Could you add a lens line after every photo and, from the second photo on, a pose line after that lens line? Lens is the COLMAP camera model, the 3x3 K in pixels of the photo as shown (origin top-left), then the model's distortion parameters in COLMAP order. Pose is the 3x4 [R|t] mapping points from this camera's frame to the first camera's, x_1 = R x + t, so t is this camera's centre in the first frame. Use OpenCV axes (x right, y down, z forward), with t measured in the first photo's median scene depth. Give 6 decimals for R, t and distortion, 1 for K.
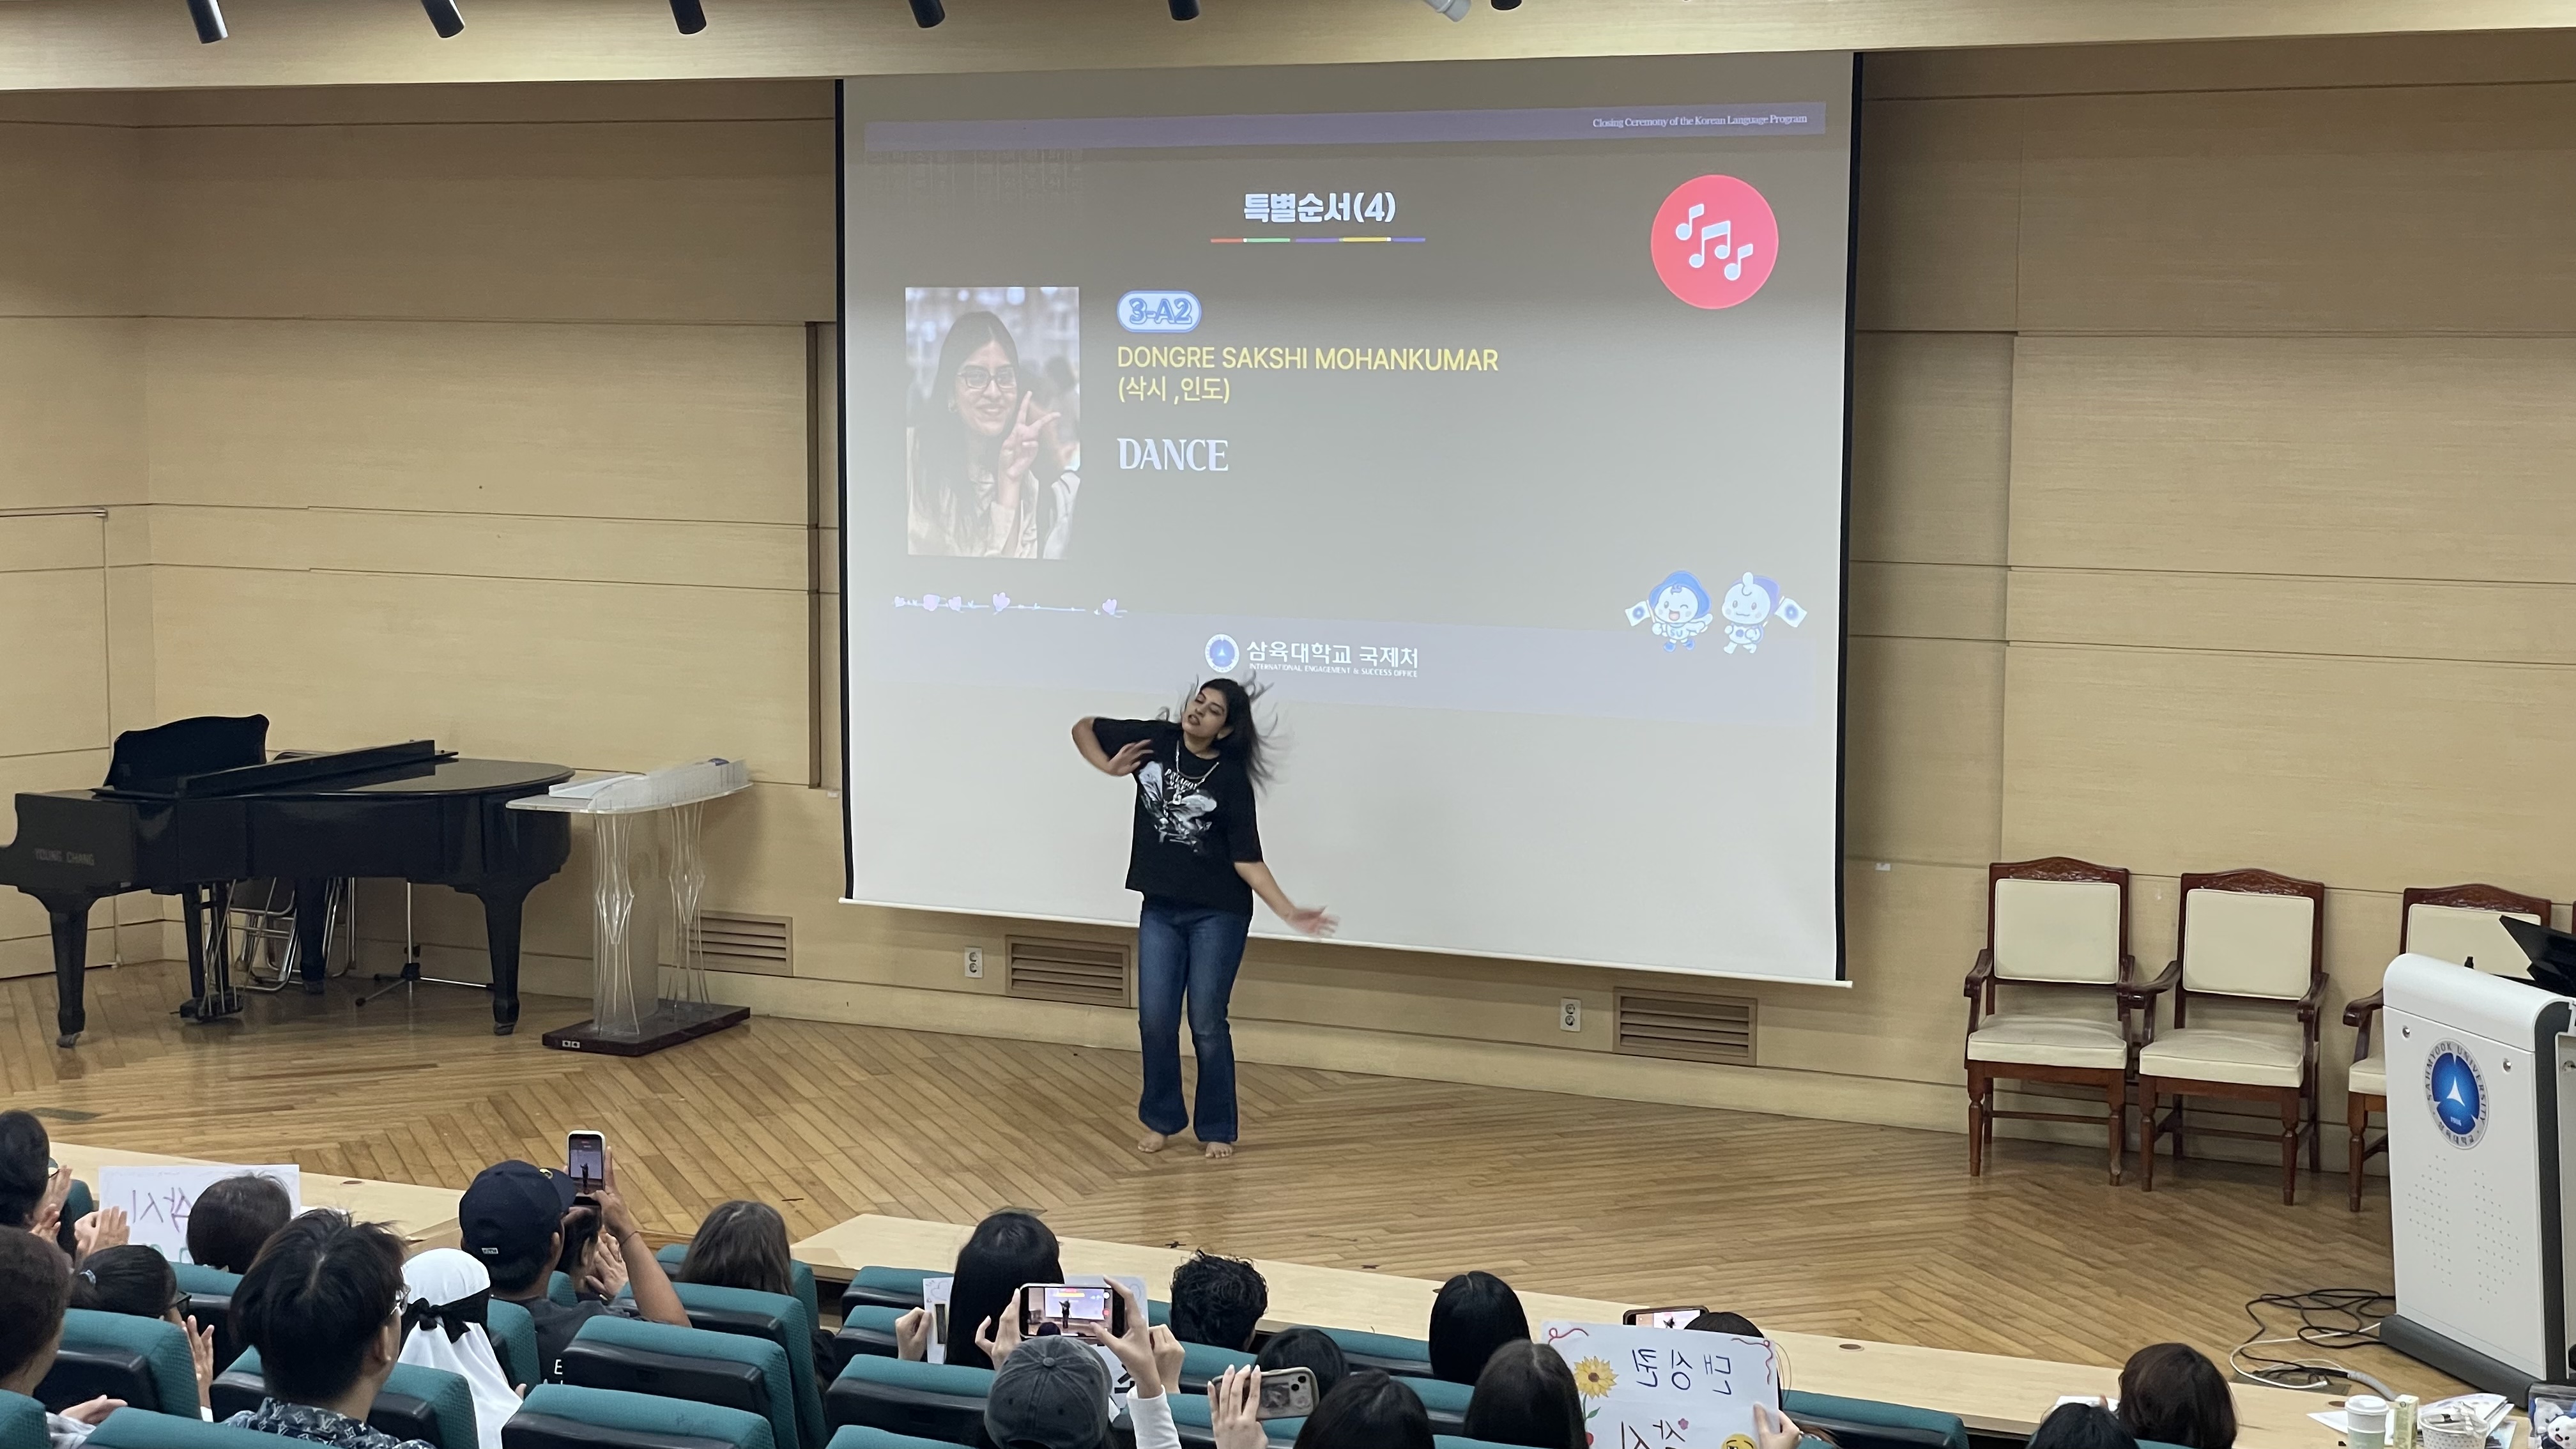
lens RADIAL K [[3852.4, 0, 1281.4], [0, 3852.4, 723.4], [0, 0, 1]] dist [0.078776, -0.045738]
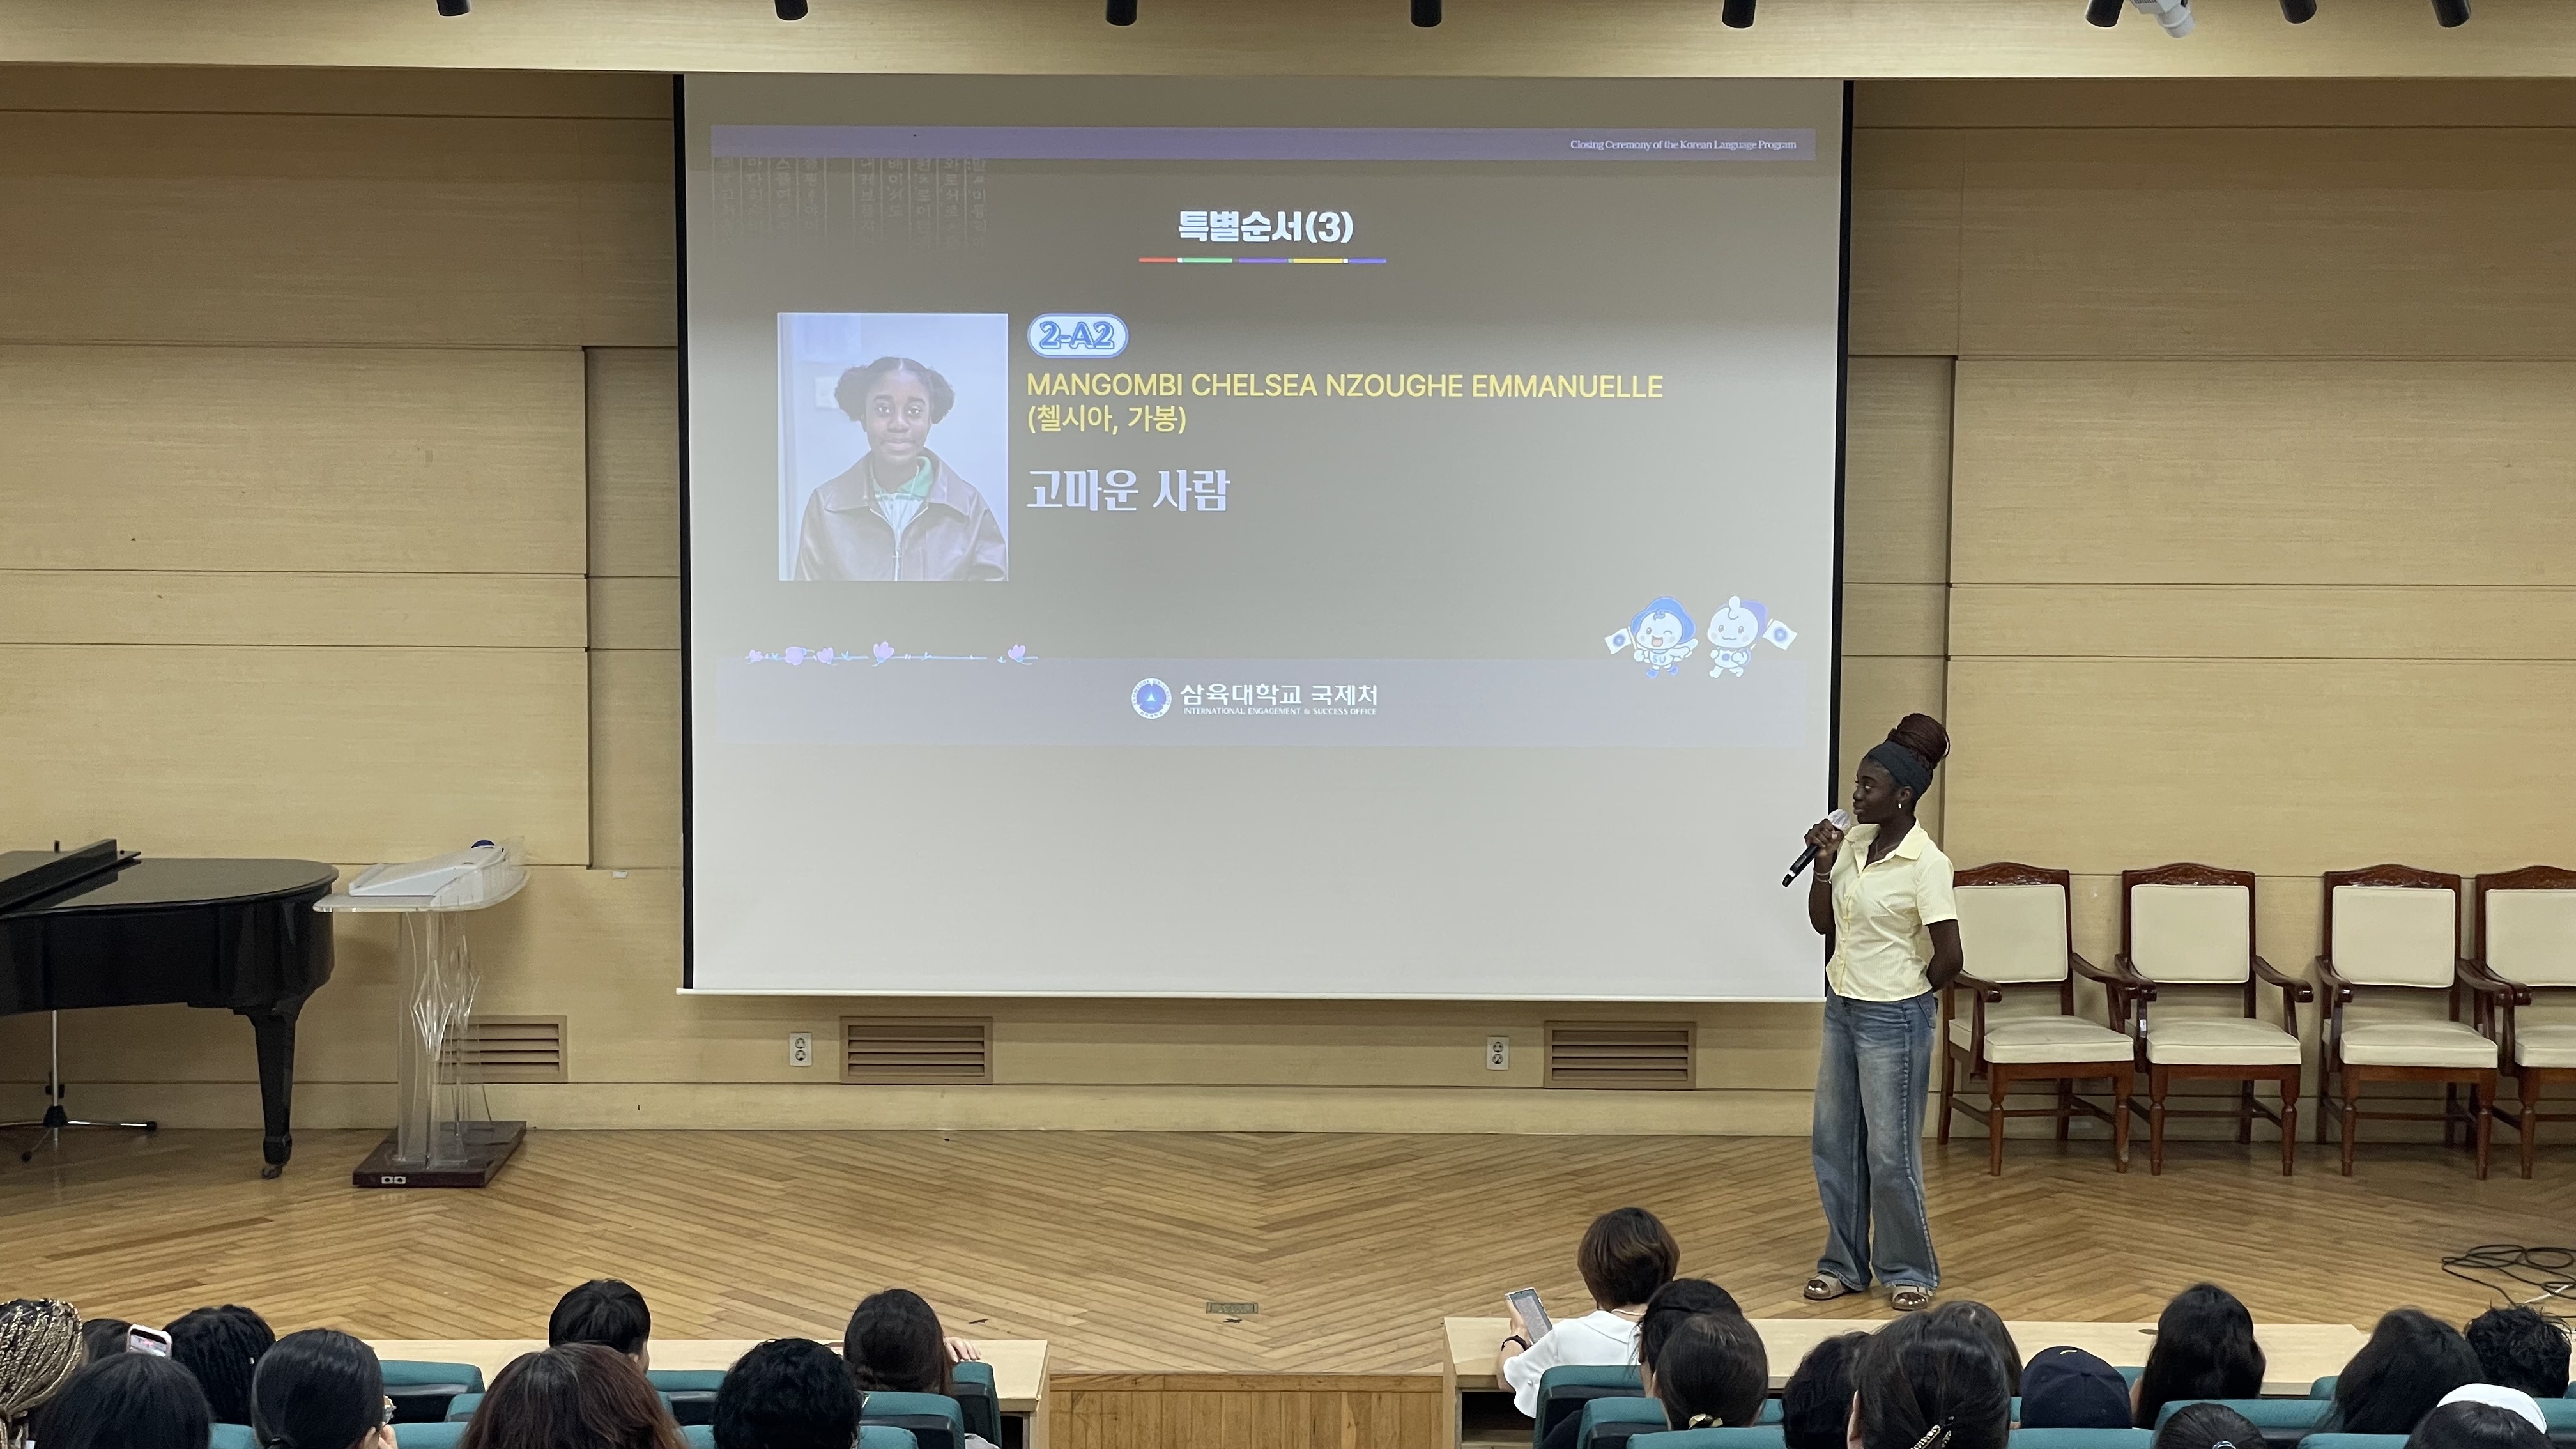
lens RADIAL K [[3803.7, 0, 1286.7], [0, 3803.7, 715.8], [0, 0, 1]] dist [0.056171, 0.013003]
pose [[0.904108, -0.042072, 0.425228, -0.387831], [0.044924, 0.998985, 0.003323, -0.015938], [-0.424937, 0.016099, 0.905080, 0.148709]]
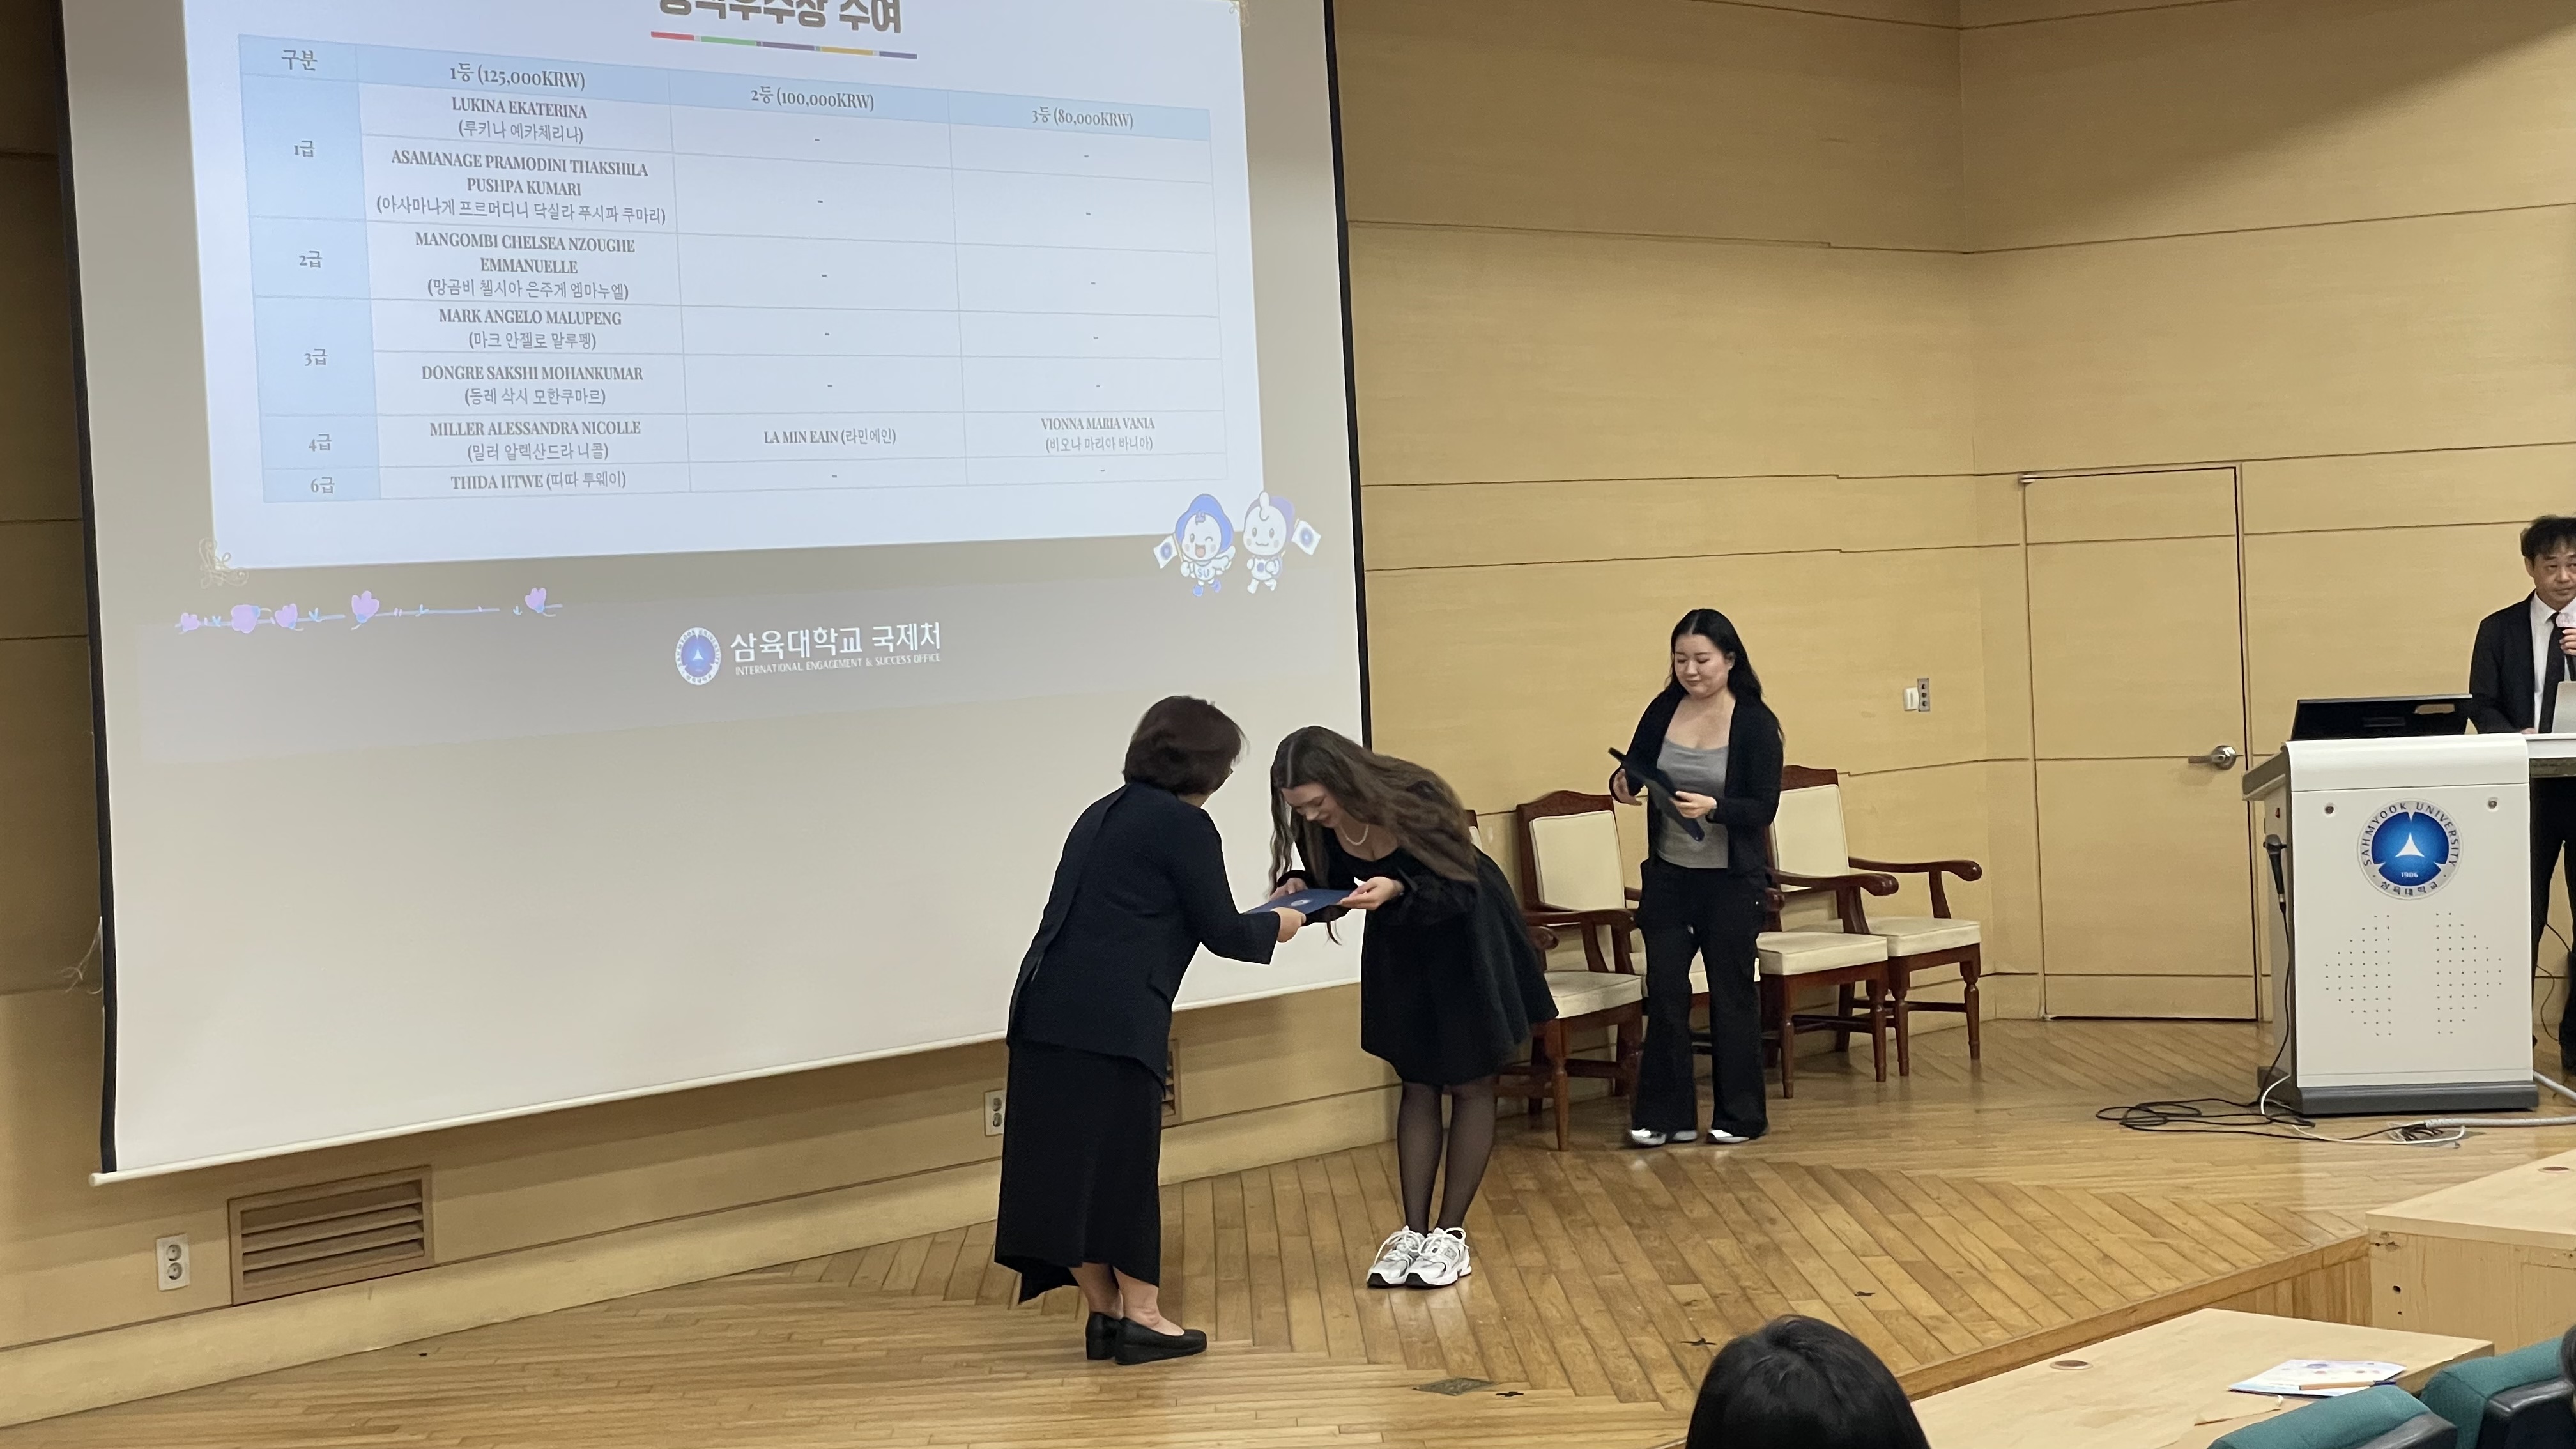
lens RADIAL K [[3653.0, 0, 1149.3], [0, 3653.0, 671.3], [0, 0, 1]] dist [0.085124, 0.036286]
pose [[0.356433, -0.046957, 0.933140, -0.585897], [0.148043, 0.988958, -0.006783, 0.000104], [-0.922517, 0.140563, 0.359449, 0.716289]]
